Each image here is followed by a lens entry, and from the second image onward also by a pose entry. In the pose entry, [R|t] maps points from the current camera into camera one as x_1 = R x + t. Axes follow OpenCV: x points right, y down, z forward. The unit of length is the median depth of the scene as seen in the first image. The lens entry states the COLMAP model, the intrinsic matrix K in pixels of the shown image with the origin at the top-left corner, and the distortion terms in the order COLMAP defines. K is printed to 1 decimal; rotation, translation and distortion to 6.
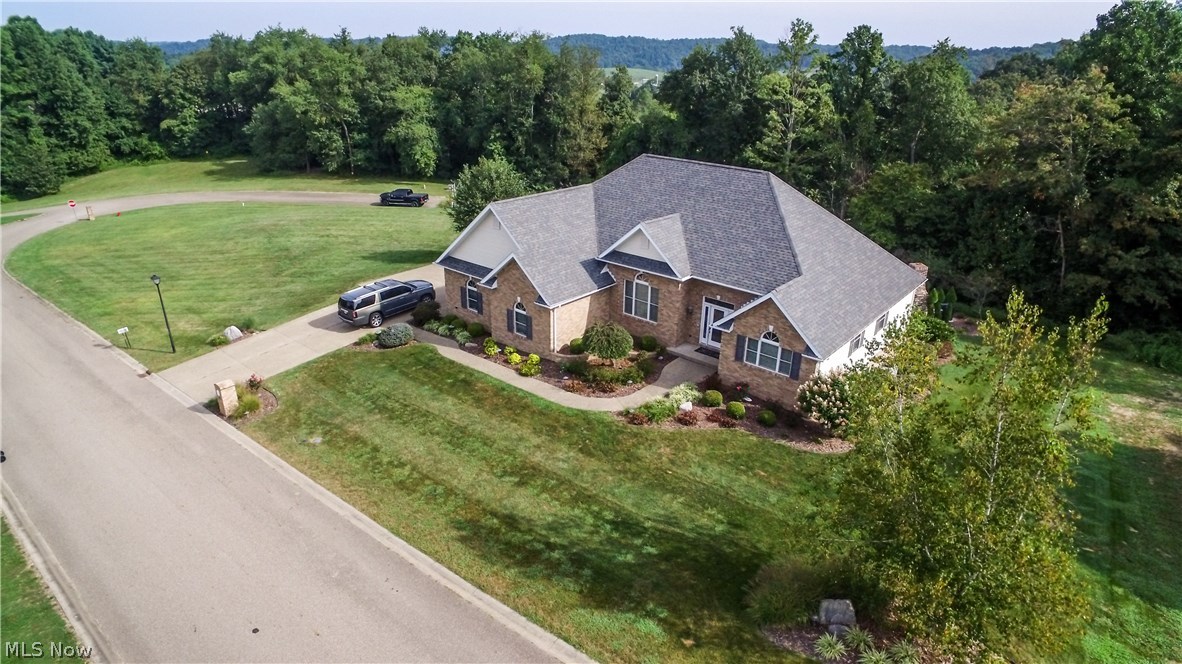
lens RADIAL K [[686.7, 0, 593.8], [0, 686.7, 328.7], [0, 0, 1]] dist [-0.125032, 0.091572]
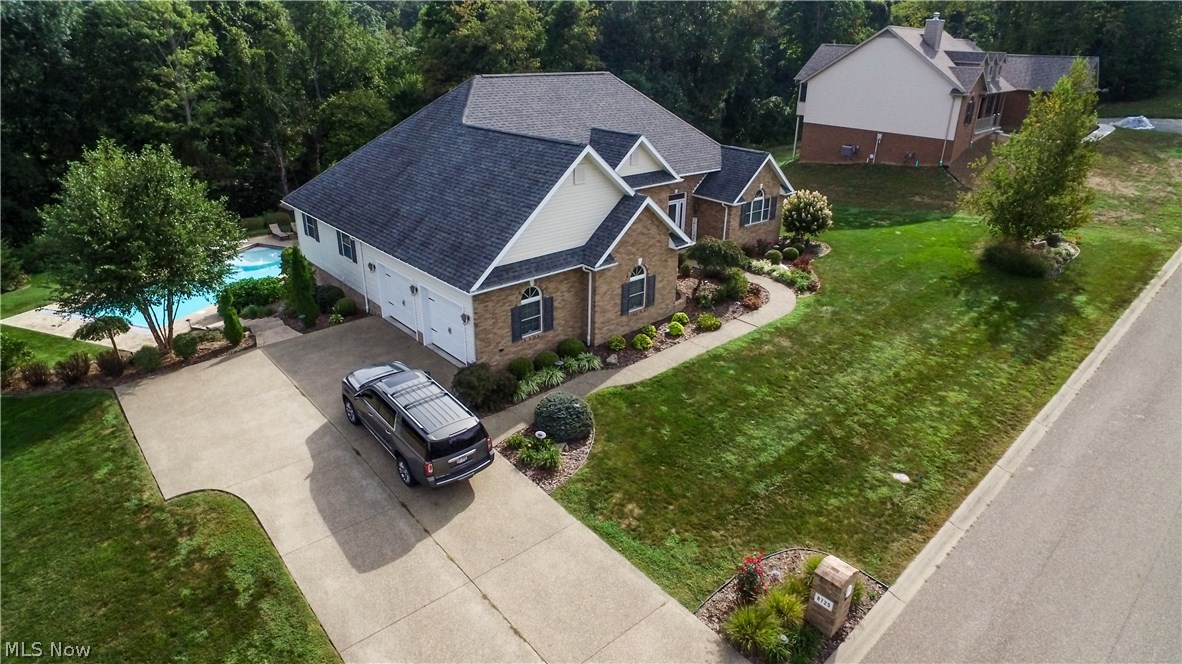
lens RADIAL K [[686.7, 0, 593.8], [0, 686.7, 328.7], [0, 0, 1]] dist [-0.125032, 0.091572]
pose [[0.134422, -0.423438, 0.895897, -0.971222], [0.348257, 0.866615, 0.357345, -0.314178], [-0.927711, 0.263968, 0.263958, 1.031464]]
